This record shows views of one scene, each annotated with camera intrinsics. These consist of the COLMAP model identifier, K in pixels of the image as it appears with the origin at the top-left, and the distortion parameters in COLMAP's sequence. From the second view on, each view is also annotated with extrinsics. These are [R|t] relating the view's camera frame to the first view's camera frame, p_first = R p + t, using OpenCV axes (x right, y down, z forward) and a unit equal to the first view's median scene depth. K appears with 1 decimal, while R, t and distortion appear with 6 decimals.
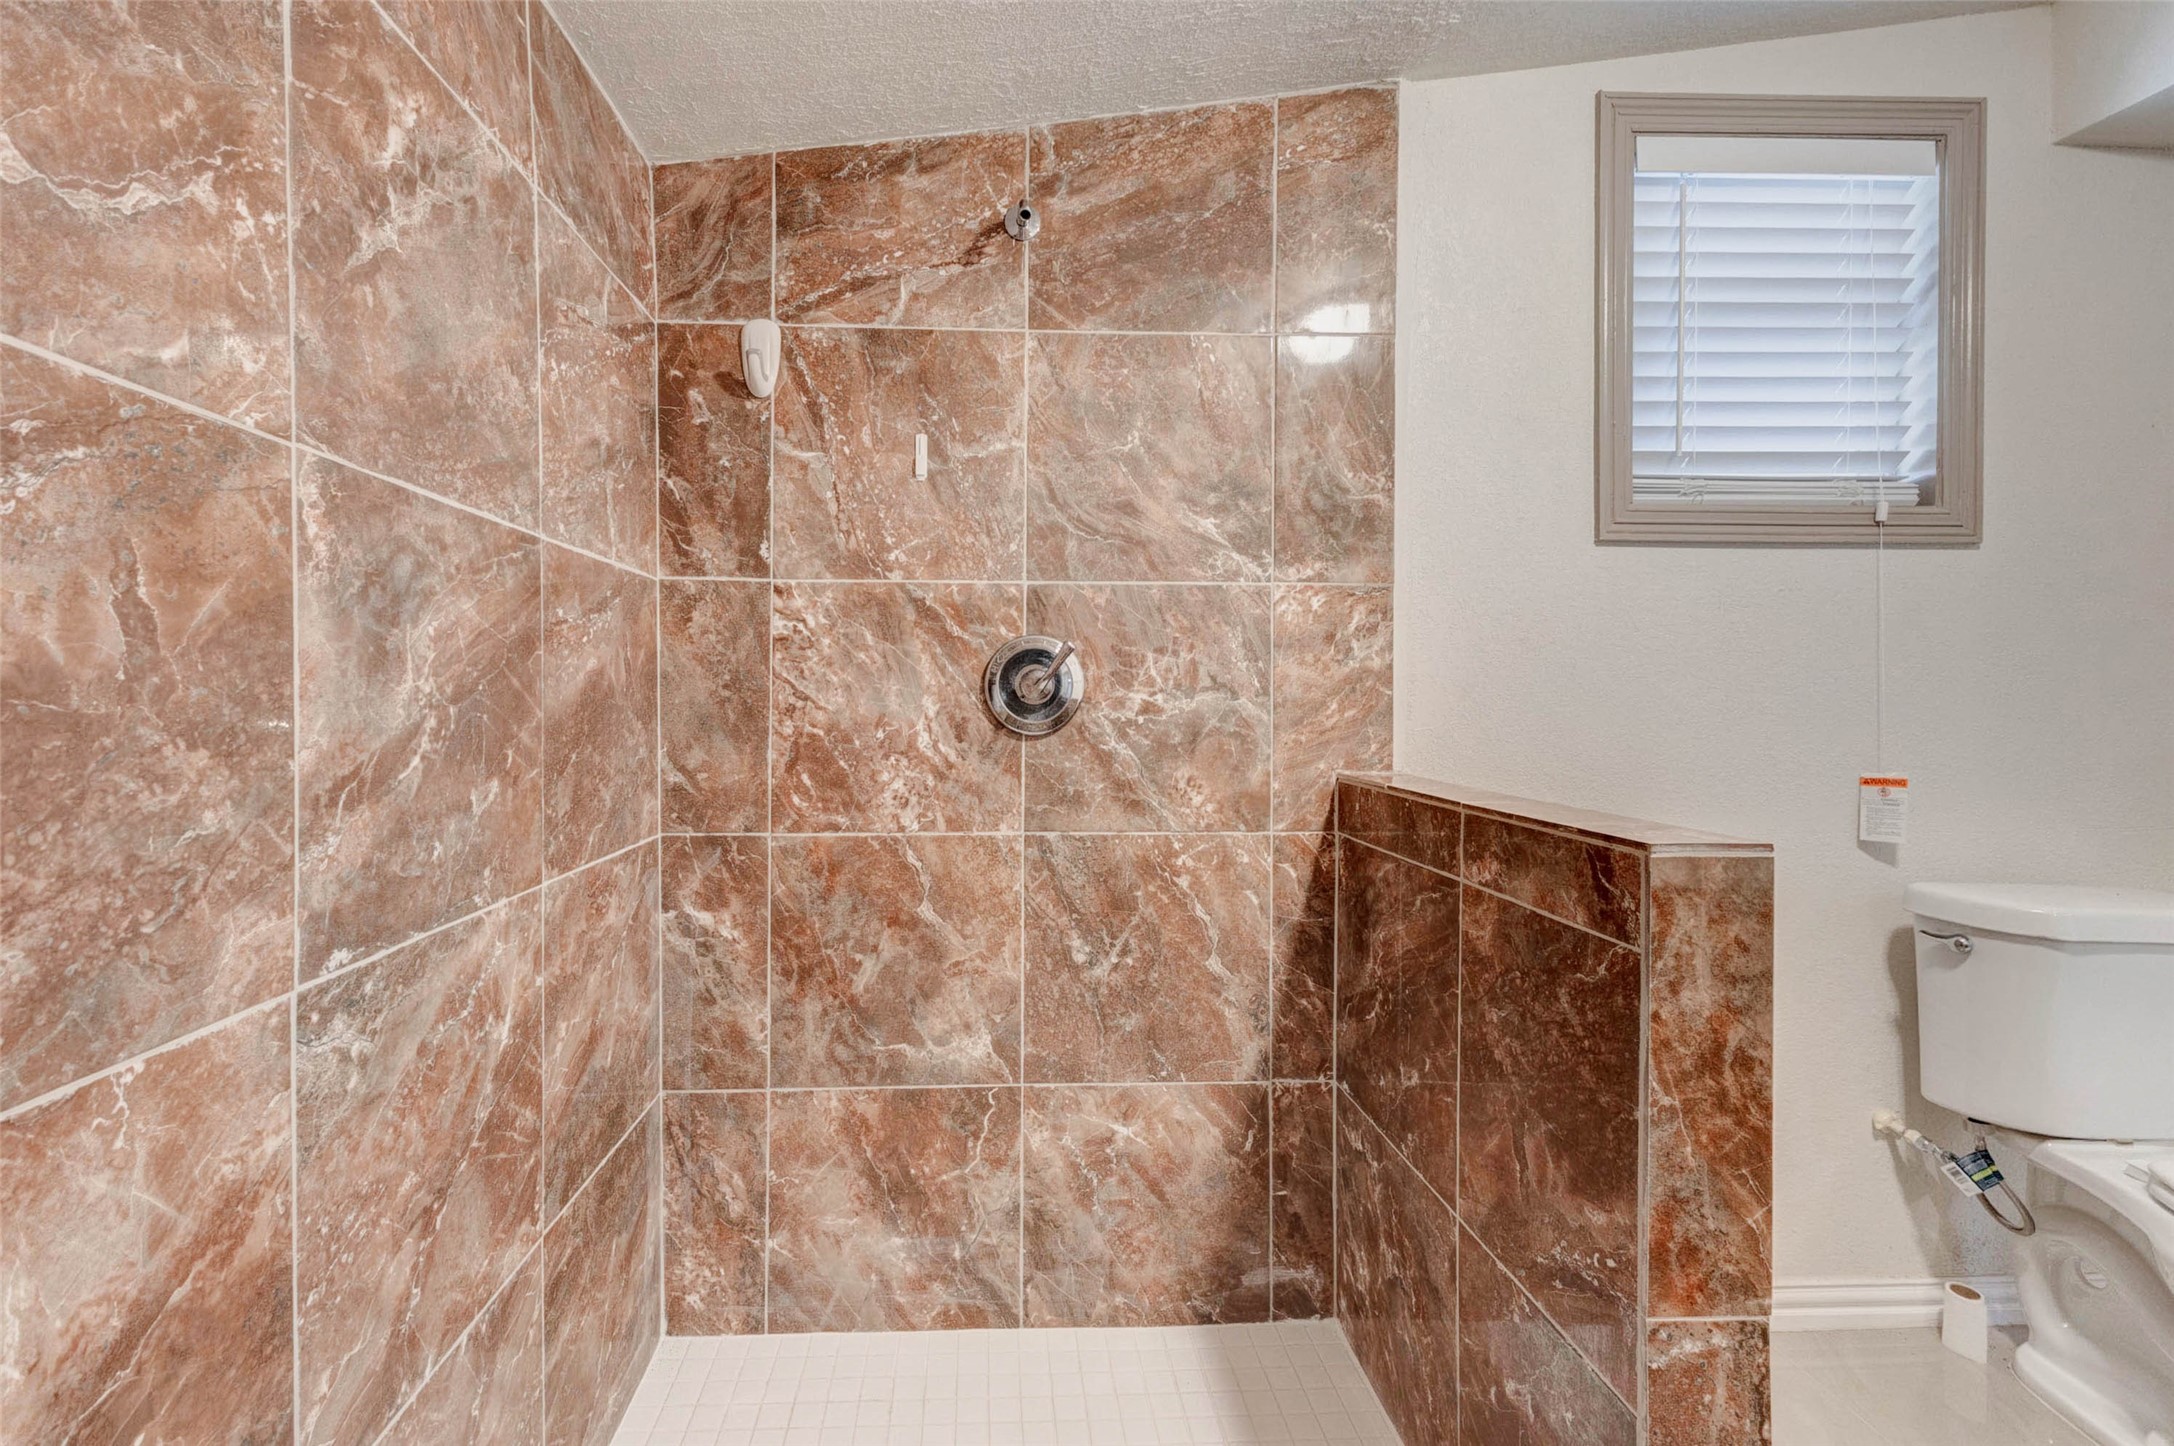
lens RADIAL K [[955.5, 0, 1083.0], [0, 955.5, 694.9], [0, 0, 1]] dist [0.015282, -0.000912]
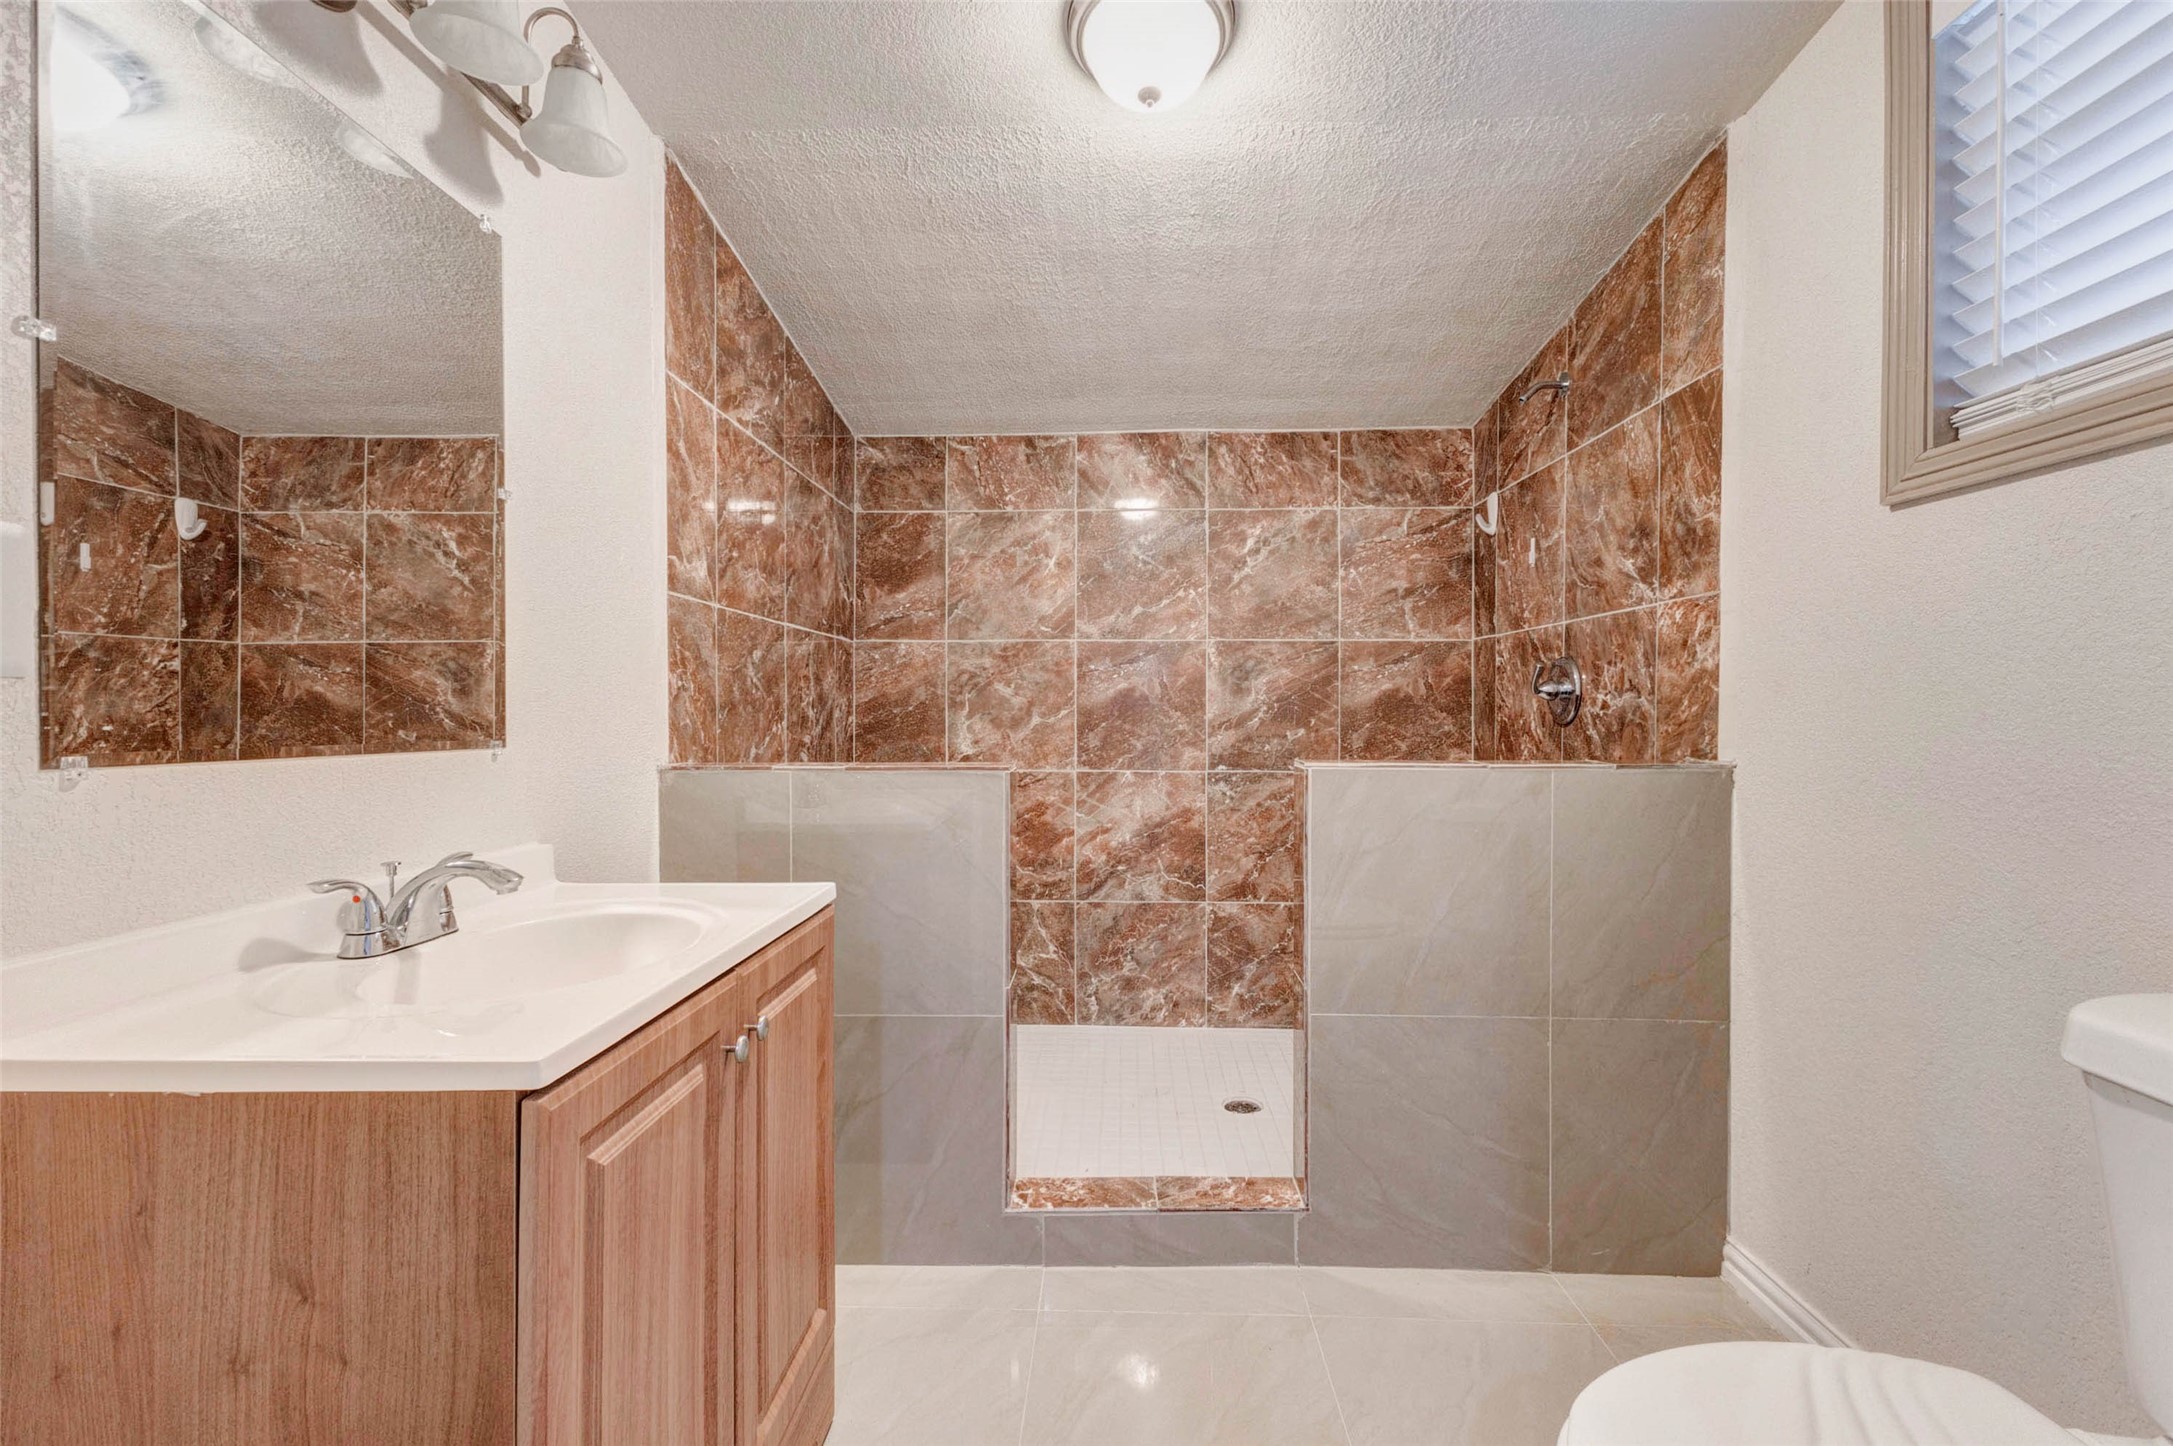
lens RADIAL K [[955.0, 0, 1099.2], [0, 955.0, 725.6], [0, 0, 1]] dist [0.015282, -0.000912]
pose [[-0.069124, 0.015015, -0.997495, 1.486897], [0.002170, 0.999887, 0.014901, 0.021154], [0.997606, -0.001135, -0.069148, 0.367285]]
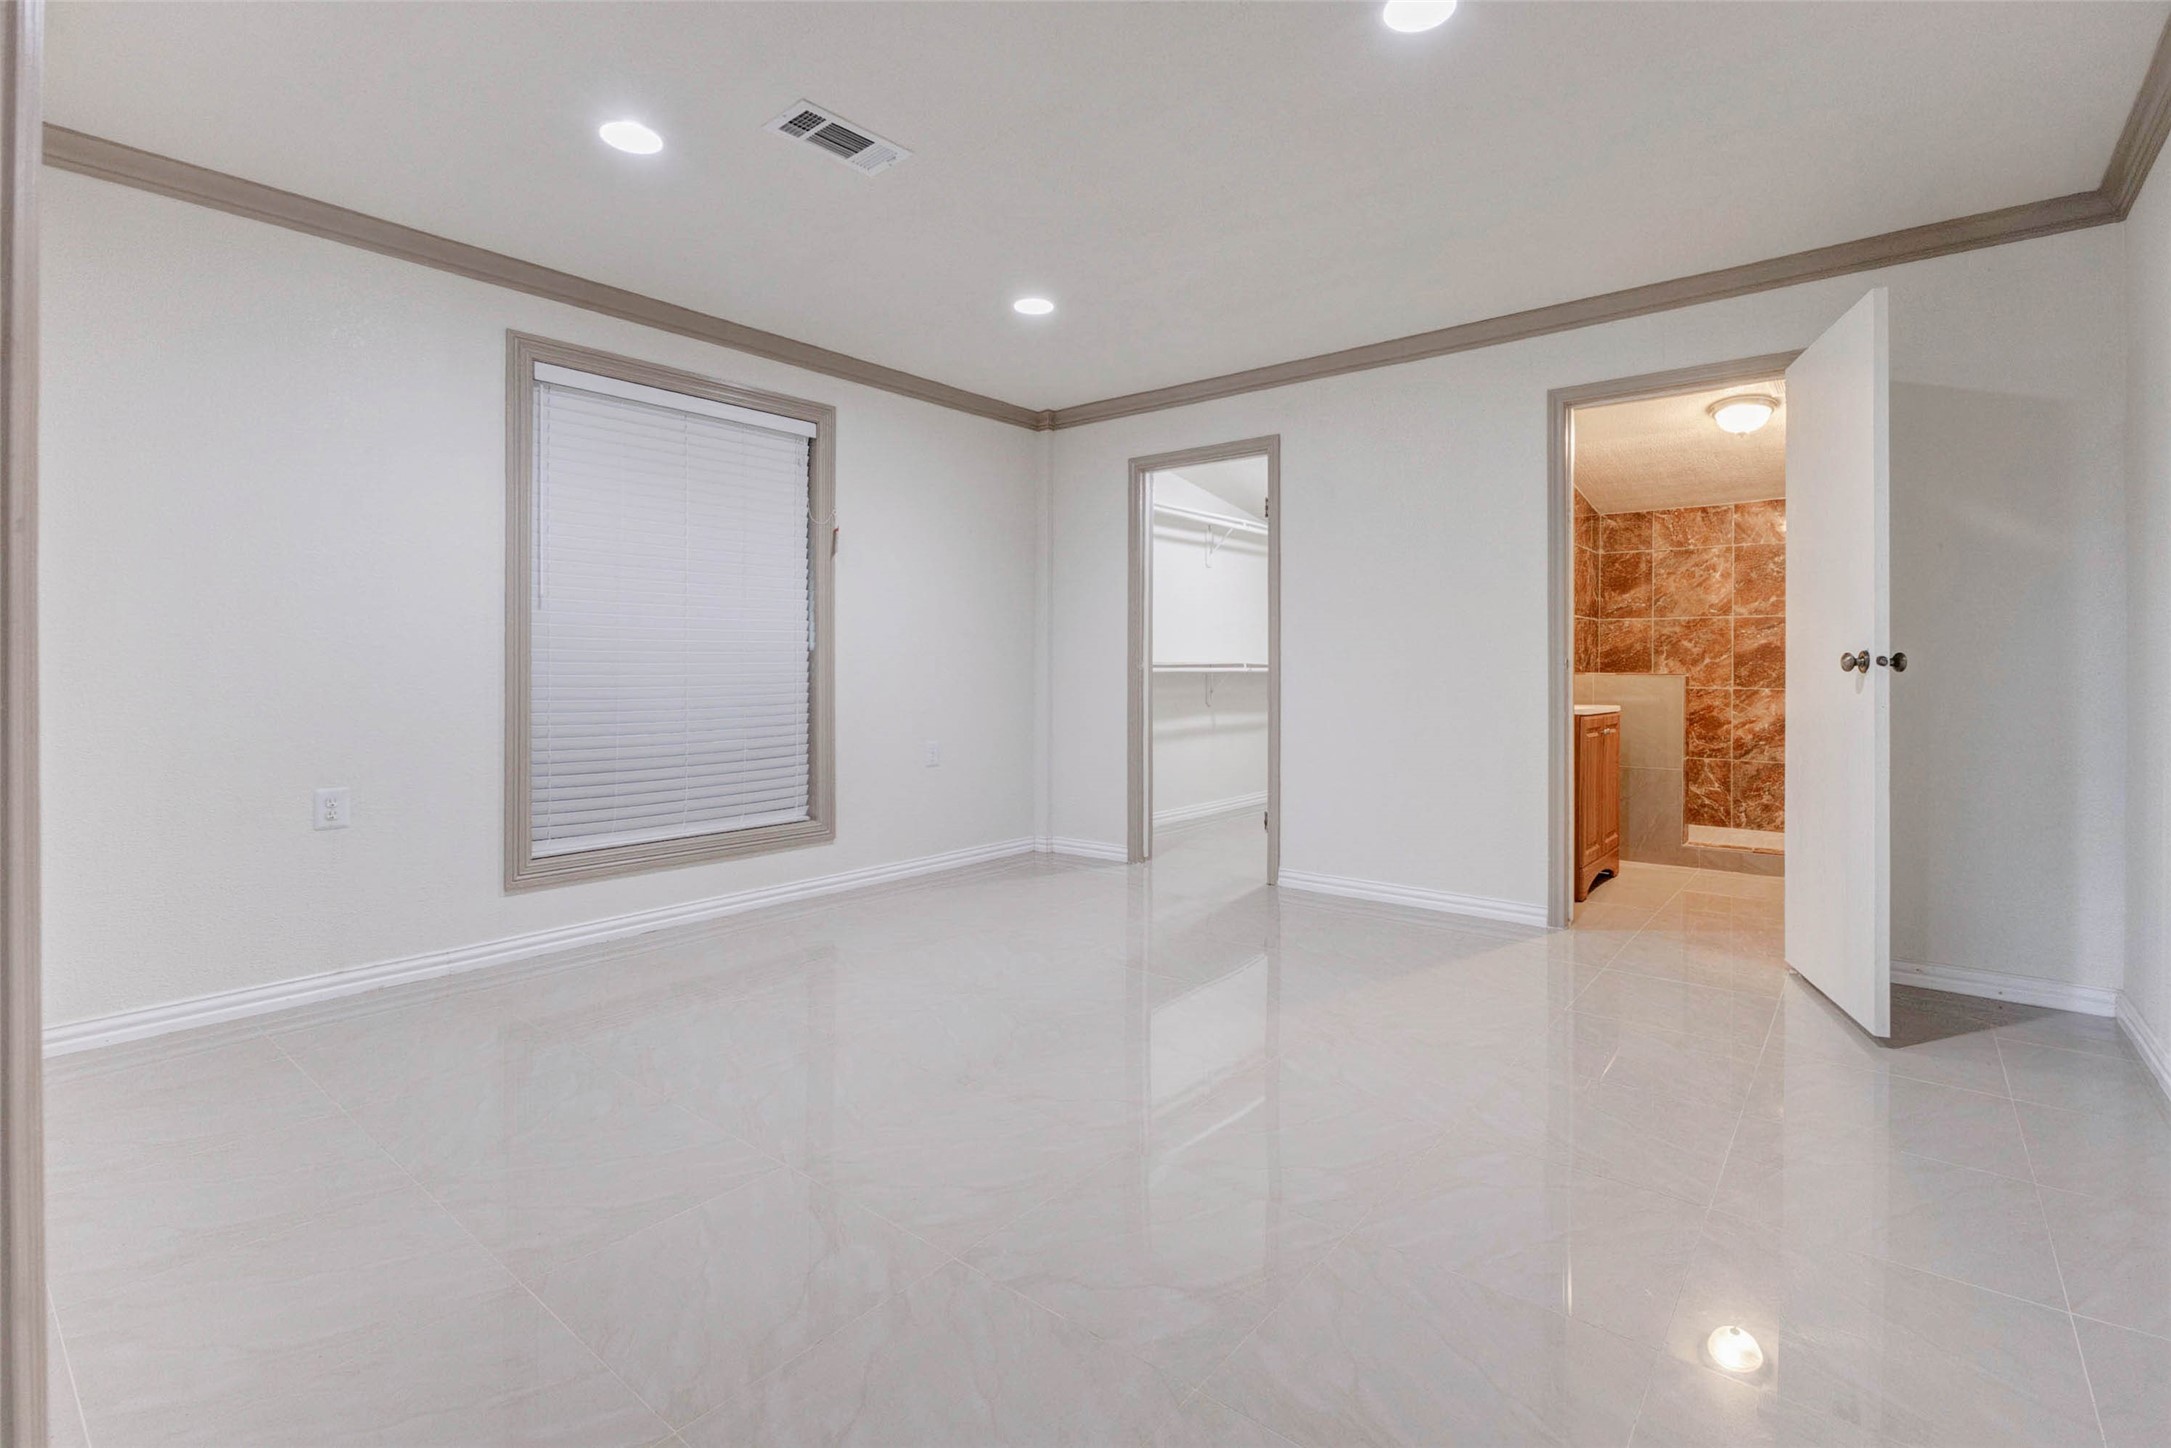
lens RADIAL K [[1022.1, 0, 1100.5], [0, 1022.1, 670.8], [0, 0, 1]] dist [0.004528, -0.000800]
pose [[-0.648217, -0.001163, -0.761455, 3.845566], [-0.001400, 0.999999, -0.000335, 0.078896], [0.761454, 0.000848, -0.648218, 0.838749]]
